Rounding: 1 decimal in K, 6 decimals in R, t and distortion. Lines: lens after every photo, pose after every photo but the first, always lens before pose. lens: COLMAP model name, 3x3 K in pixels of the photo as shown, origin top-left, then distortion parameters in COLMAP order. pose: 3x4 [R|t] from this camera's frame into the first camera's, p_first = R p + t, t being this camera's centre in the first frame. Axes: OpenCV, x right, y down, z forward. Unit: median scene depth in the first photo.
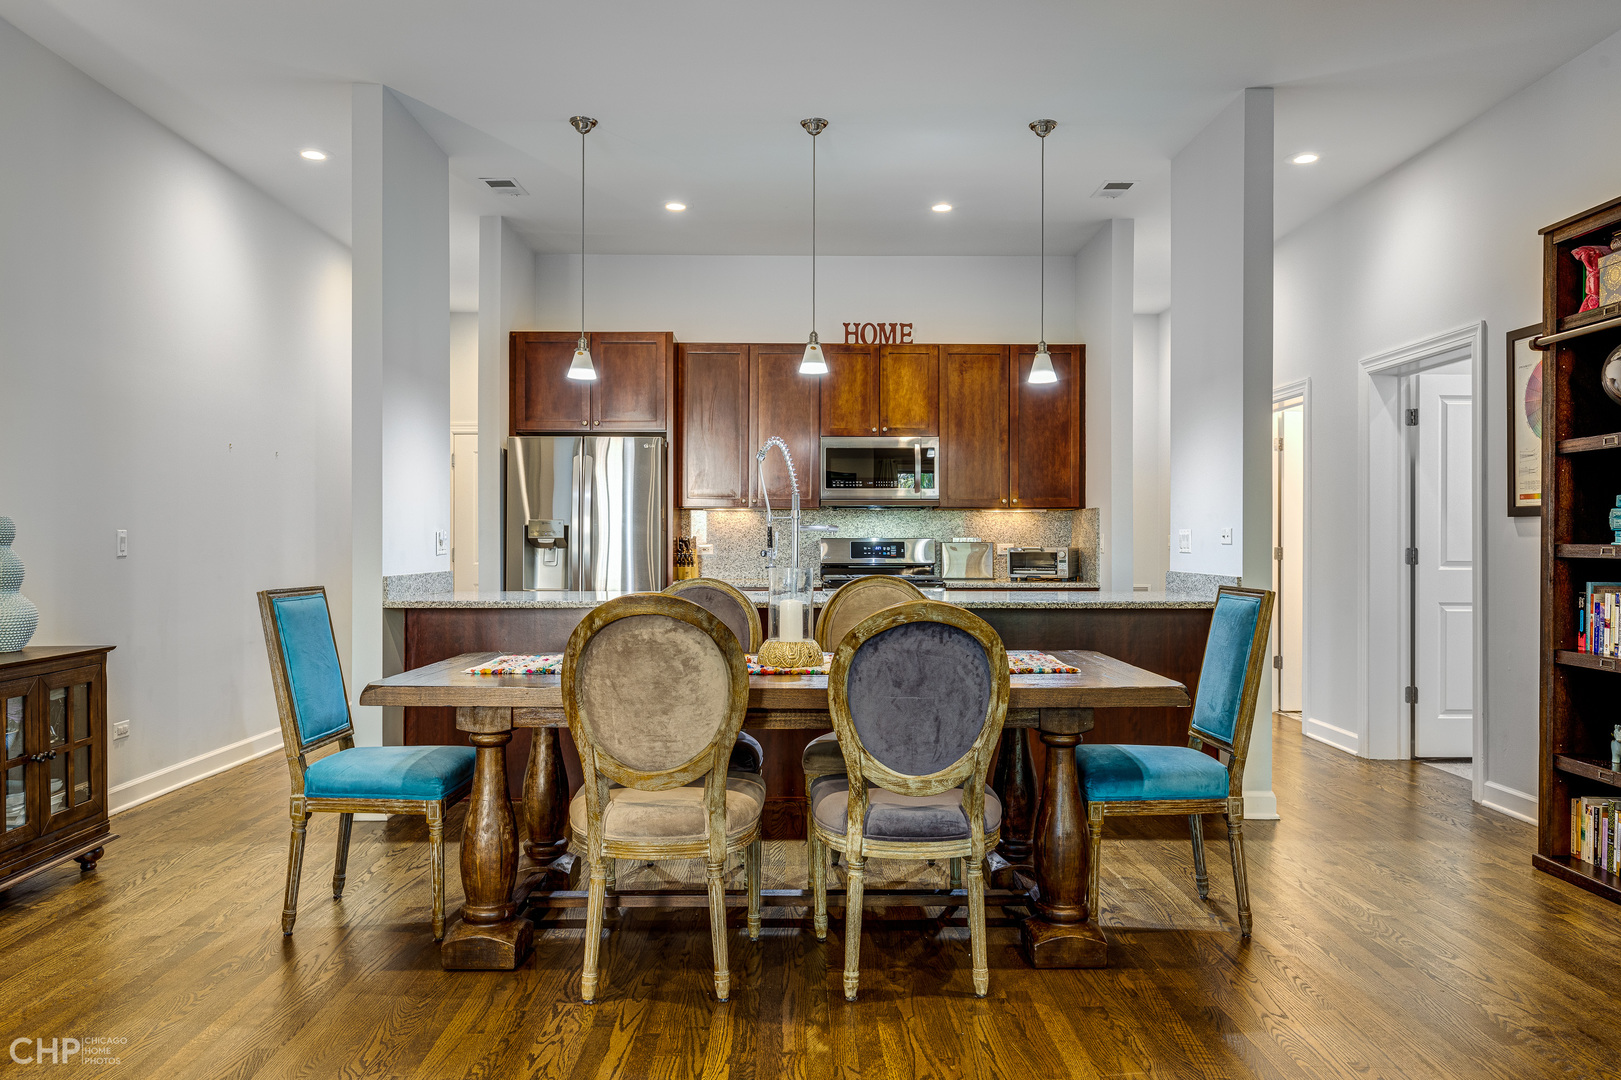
lens RADIAL K [[1133.5, 0, 810.5], [0, 1133.5, 540.0], [0, 0, 1]] dist [0.005953, 0.003364]
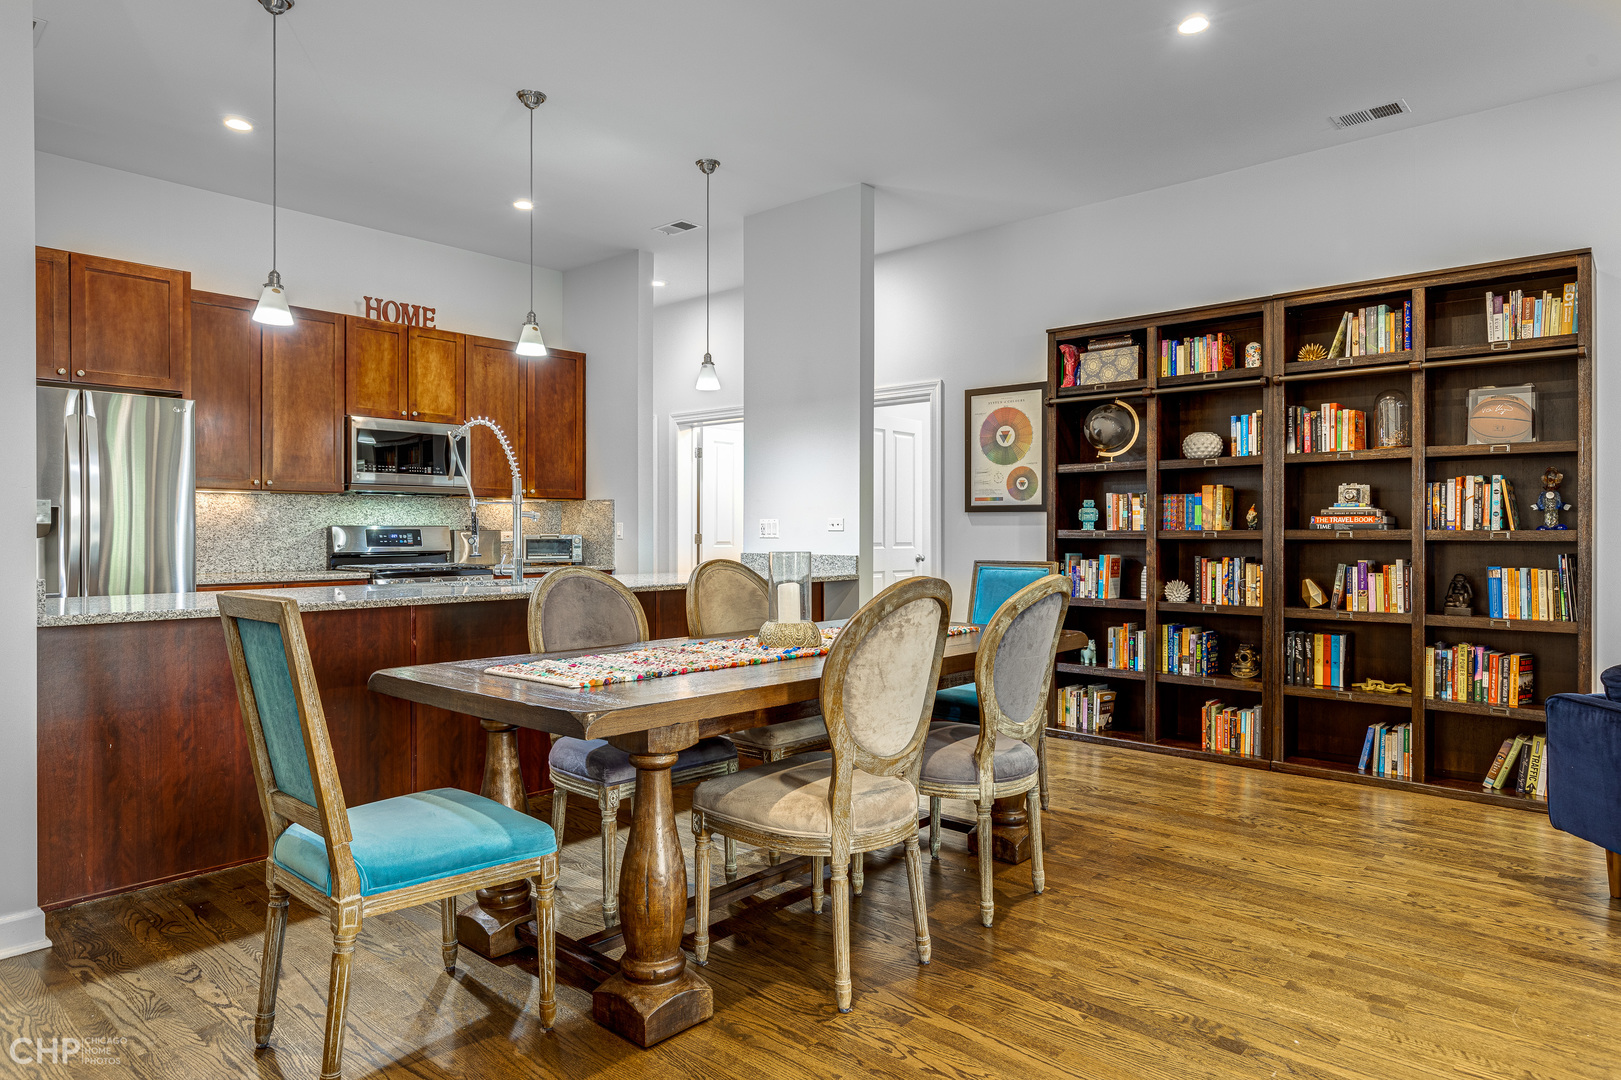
lens RADIAL K [[969.2, 0, 810.5], [0, 969.2, 540.0], [0, 0, 1]] dist [0.003968, 0.000393]
pose [[0.677991, -0.007242, 0.735035, -0.315920], [-0.000090, 0.999951, 0.009935, 0.002321], [-0.735071, -0.006802, 0.677957, 0.185752]]
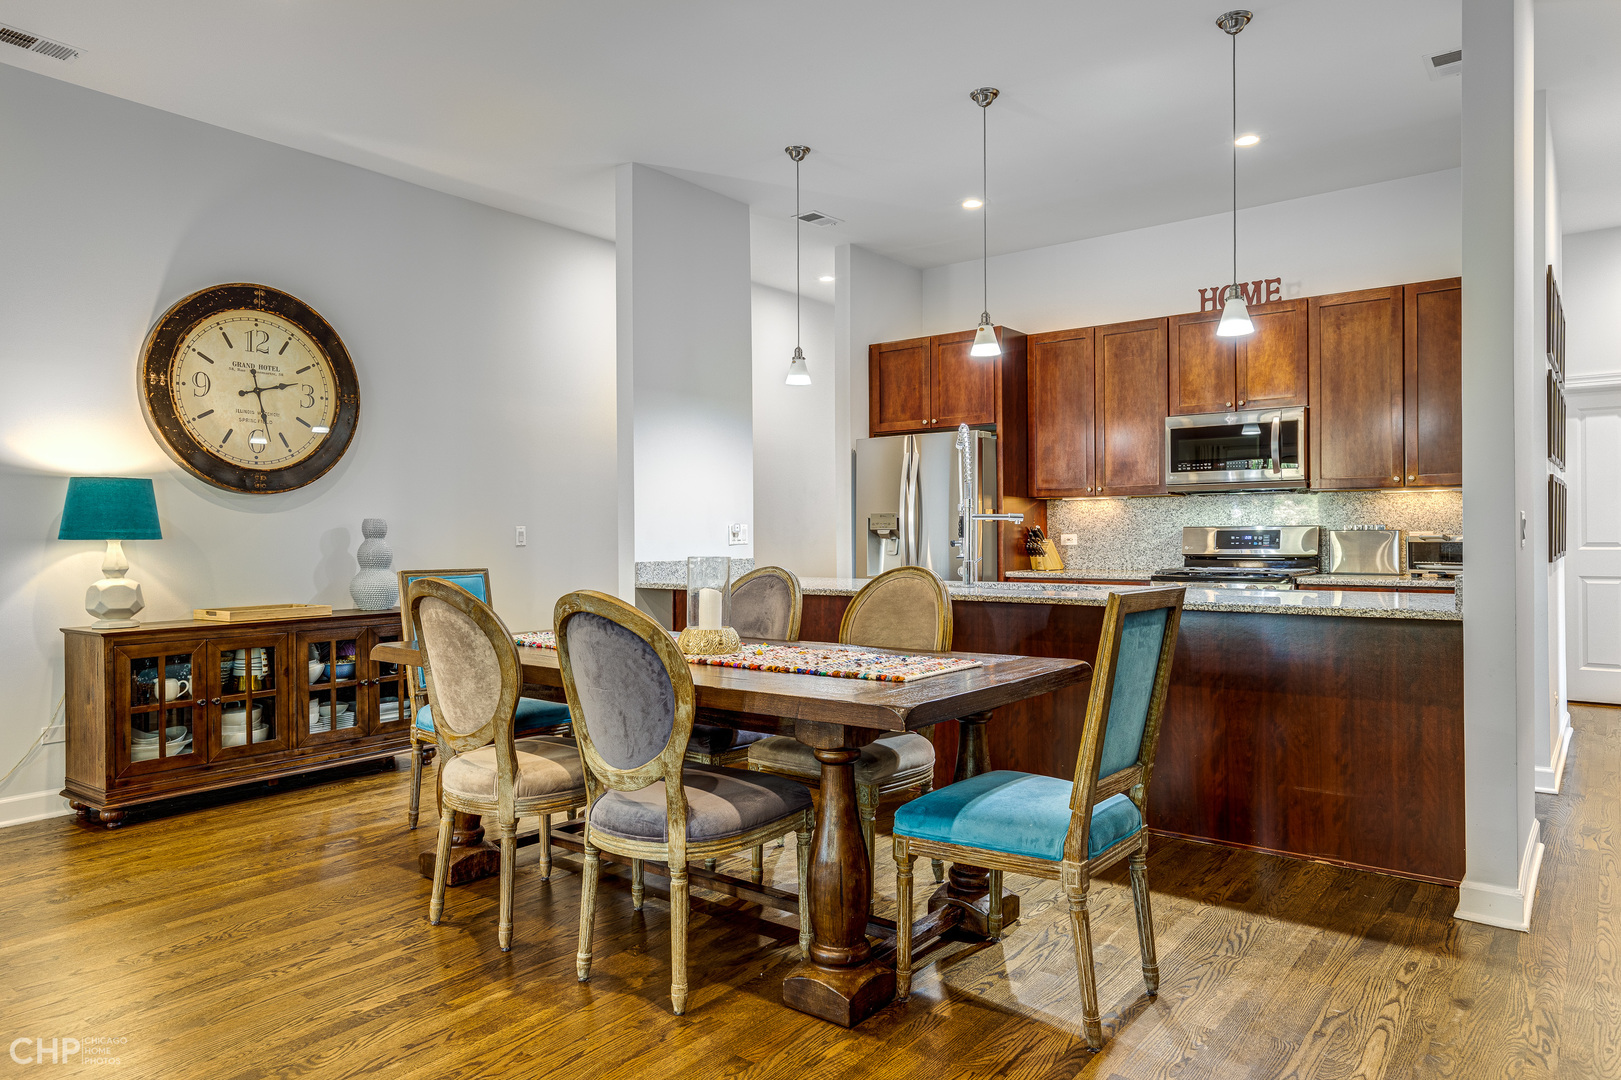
lens RADIAL K [[1031.0, 0, 810.5], [0, 1031.0, 540.0], [0, 0, 1]] dist [0.004226, 0.001049]
pose [[0.779256, -0.002673, -0.626700, 0.307468], [0.007680, 0.999957, 0.005285, 0.002327], [0.626659, -0.008931, 0.779243, 0.161164]]
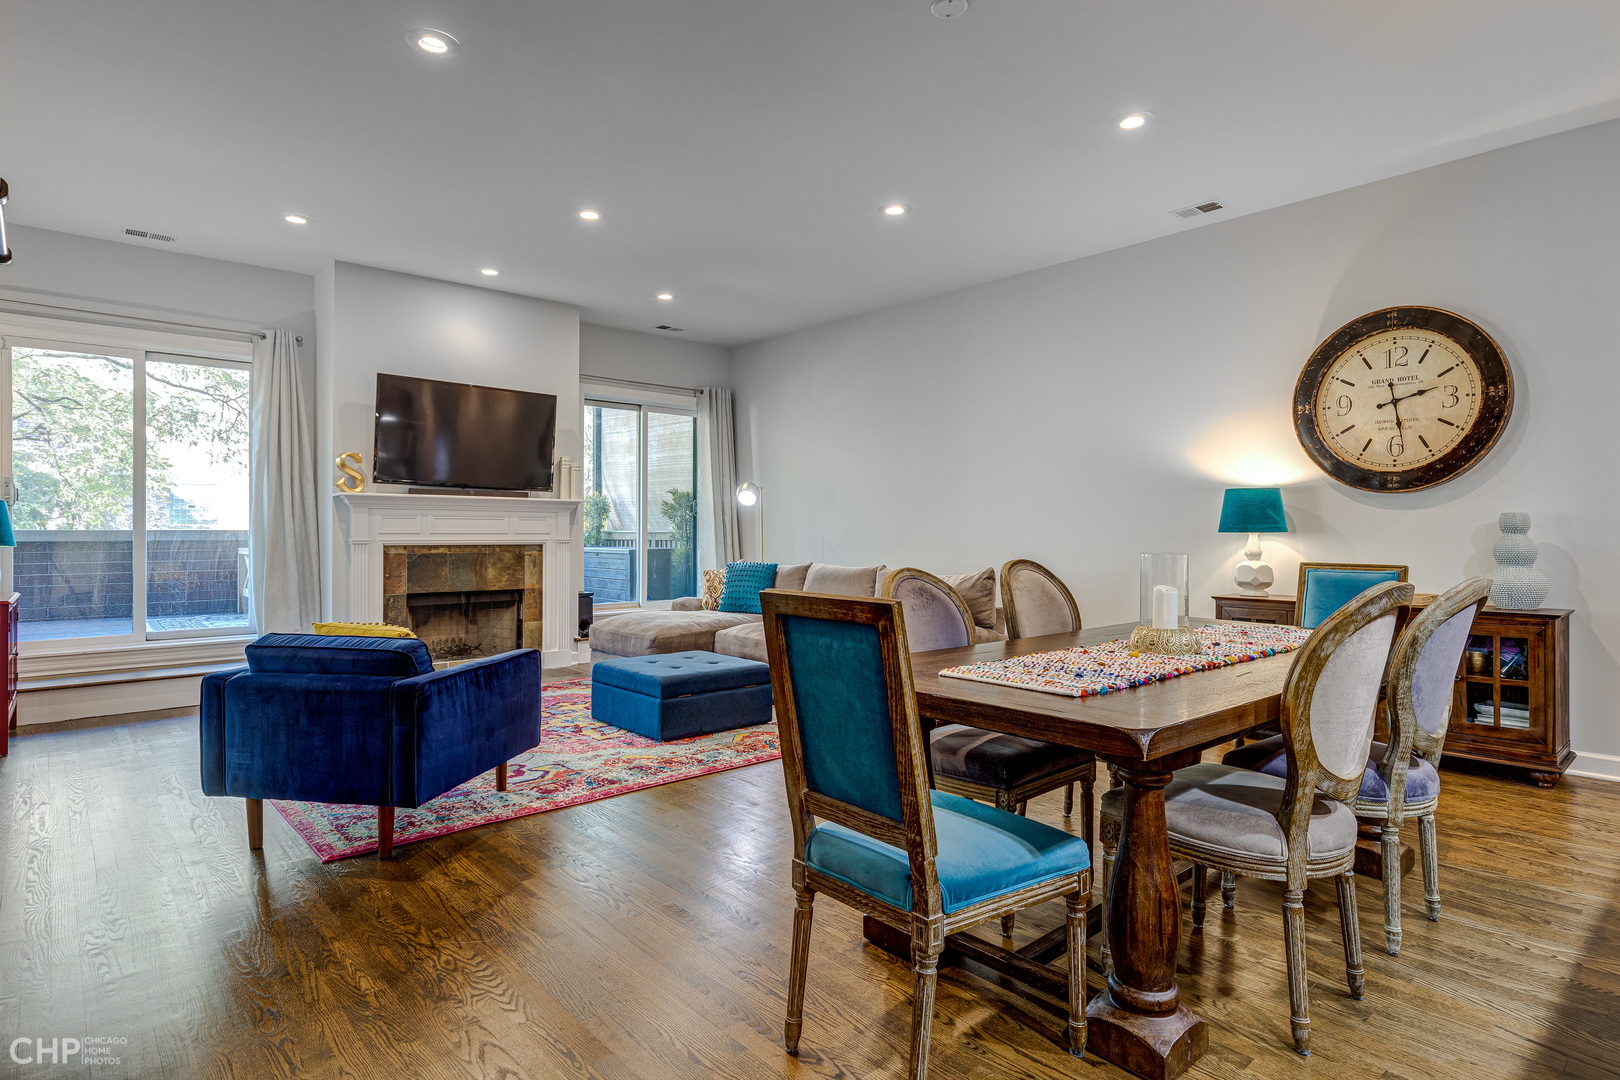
lens RADIAL K [[856.8, 0, 810.0], [0, 856.8, 540.0], [0, 0, 1]] dist [-0.002574, -0.000291]
pose [[-0.751867, 0.003269, -0.659306, 0.341666], [-0.000077, 0.999987, 0.005047, 0.004433], [0.659314, 0.003845, -0.751857, 0.650850]]
